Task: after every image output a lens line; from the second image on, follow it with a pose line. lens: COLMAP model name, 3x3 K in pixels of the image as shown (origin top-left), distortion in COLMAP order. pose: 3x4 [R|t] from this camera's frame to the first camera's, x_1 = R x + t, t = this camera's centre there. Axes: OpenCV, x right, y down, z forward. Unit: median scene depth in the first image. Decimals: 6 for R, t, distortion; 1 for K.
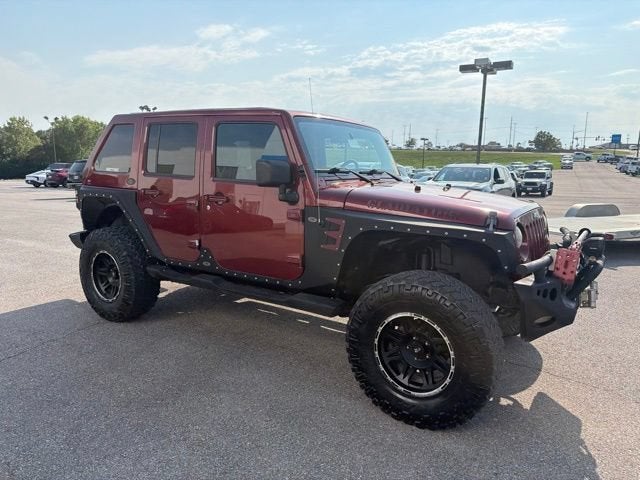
lens RADIAL K [[454.0, 0, 324.3], [0, 454.0, 237.5], [0, 0, 1]] dist [0.035775, -0.044017]
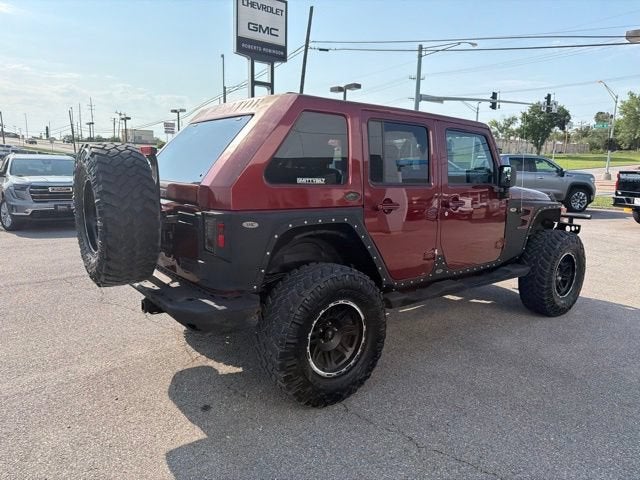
lens RADIAL K [[454.0, 0, 324.3], [0, 454.0, 237.5], [0, 0, 1]] dist [0.035775, -0.044017]
pose [[0.322825, -0.161687, 0.932546, -1.304364], [0.135926, 0.983006, 0.123382, -0.177671], [-0.936647, 0.086926, 0.339317, 0.934680]]
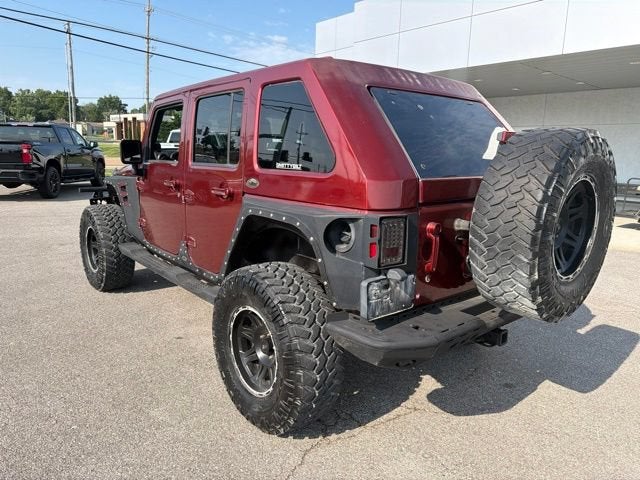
lens RADIAL K [[454.0, 0, 324.3], [0, 454.0, 237.5], [0, 0, 1]] dist [0.035775, -0.044017]
pose [[-0.961696, -0.092531, 0.258027, -0.530159], [0.002054, 0.938845, 0.344334, -0.364459], [-0.274109, 0.331675, -0.902694, 2.202469]]
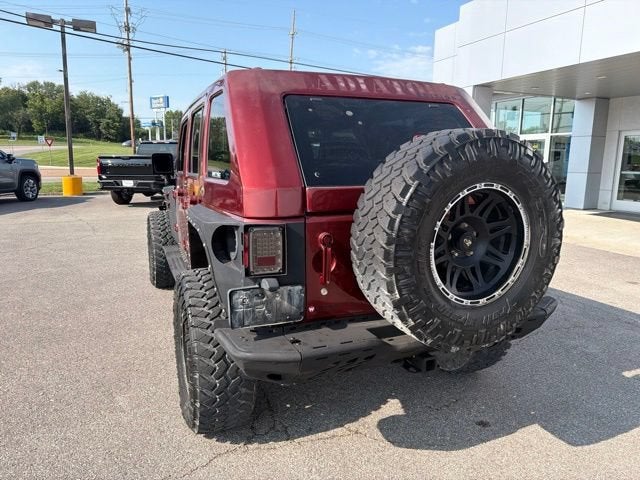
lens RADIAL K [[454.0, 0, 324.3], [0, 454.0, 237.5], [0, 0, 1]] dist [0.035775, -0.044017]
pose [[-0.840356, -0.117273, 0.529197, -0.808654], [0.064527, 0.947727, 0.312490, -0.348955], [-0.538181, 0.296750, -0.788860, 2.068350]]
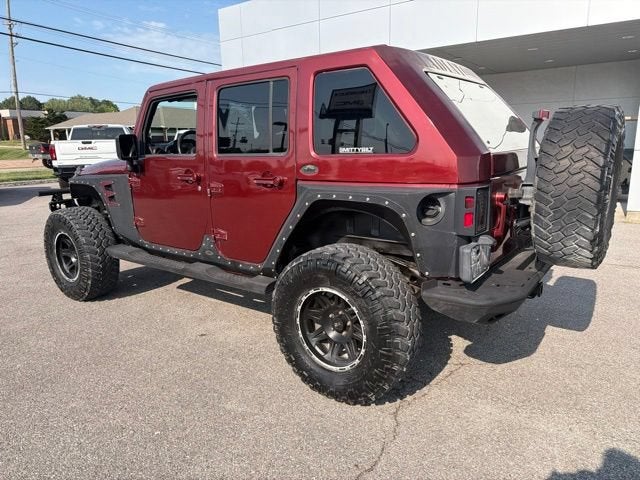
lens RADIAL K [[454.0, 0, 324.3], [0, 454.0, 237.5], [0, 0, 1]] dist [0.035775, -0.044017]
pose [[-0.998847, -0.007534, 0.047420, -0.288011], [0.010439, 0.929909, 0.367641, -0.366224], [-0.046866, 0.367712, -0.928758, 2.281582]]
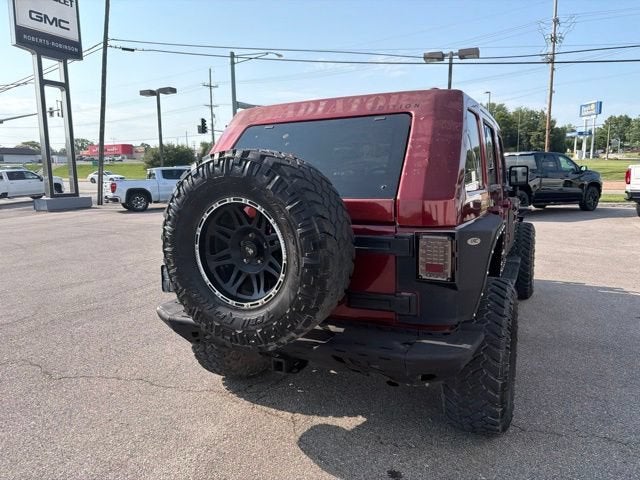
lens RADIAL K [[458.3, 0, 324.6], [0, 458.3, 231.8], [0, 0, 1]] dist [-0.001033, -0.000444]
pose [[-0.120268, -0.145375, 0.982040, -1.247567], [0.173817, 0.970856, 0.165006, -0.271678], [-0.977406, 0.190540, -0.091494, 1.521829]]
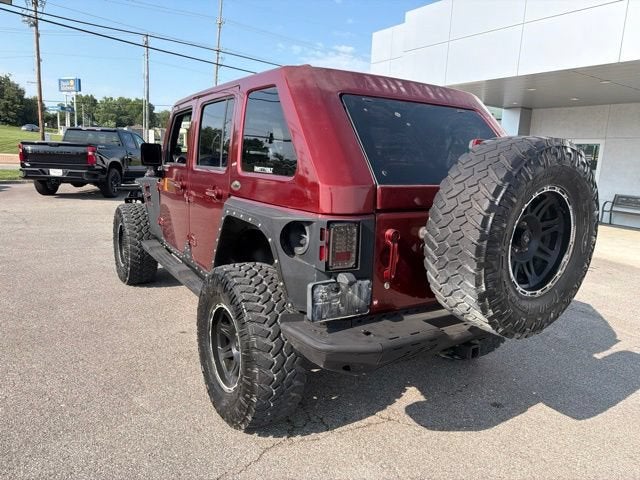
lens RADIAL K [[454.0, 0, 324.3], [0, 454.0, 237.5], [0, 0, 1]] dist [0.035775, -0.044017]
pose [[-0.916301, -0.129061, 0.379126, -0.655293], [0.002069, 0.945114, 0.326735, -0.361136], [-0.400486, 0.300172, -0.865741, 2.171070]]
